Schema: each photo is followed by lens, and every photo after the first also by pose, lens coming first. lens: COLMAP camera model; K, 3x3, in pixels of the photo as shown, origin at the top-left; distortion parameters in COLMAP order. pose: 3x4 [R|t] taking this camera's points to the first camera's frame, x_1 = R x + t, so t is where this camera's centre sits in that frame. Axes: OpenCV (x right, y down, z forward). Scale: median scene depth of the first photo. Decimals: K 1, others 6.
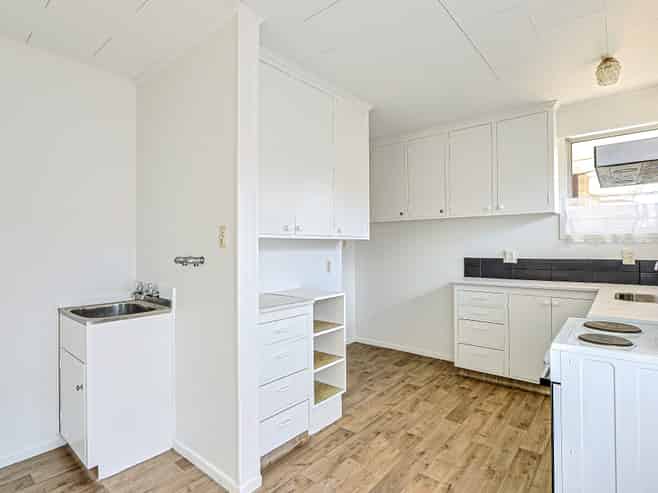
lens RADIAL K [[346.3, 0, 328.4], [0, 346.3, 246.1], [0, 0, 1]] dist [-0.024483, 0.002630]
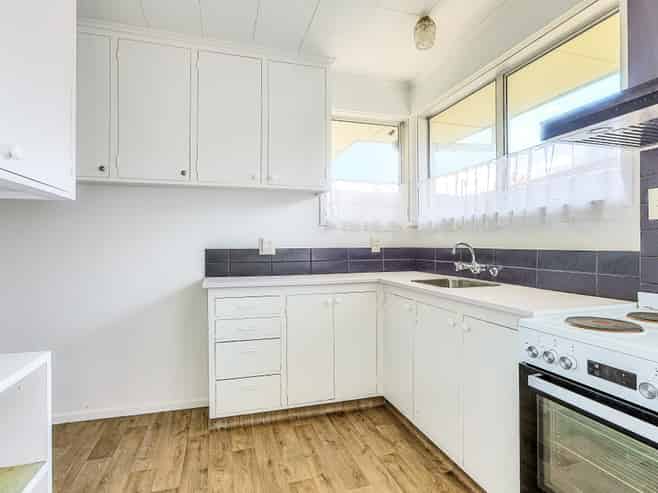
lens RADIAL K [[346.3, 0, 327.7], [0, 346.3, 246.7], [0, 0, 1]] dist [-0.024483, 0.002630]
pose [[0.543925, -0.006809, 0.839106, -0.045831], [-0.002312, 0.999951, 0.009613, 0.024695], [-0.839131, -0.007169, 0.543882, 0.491556]]
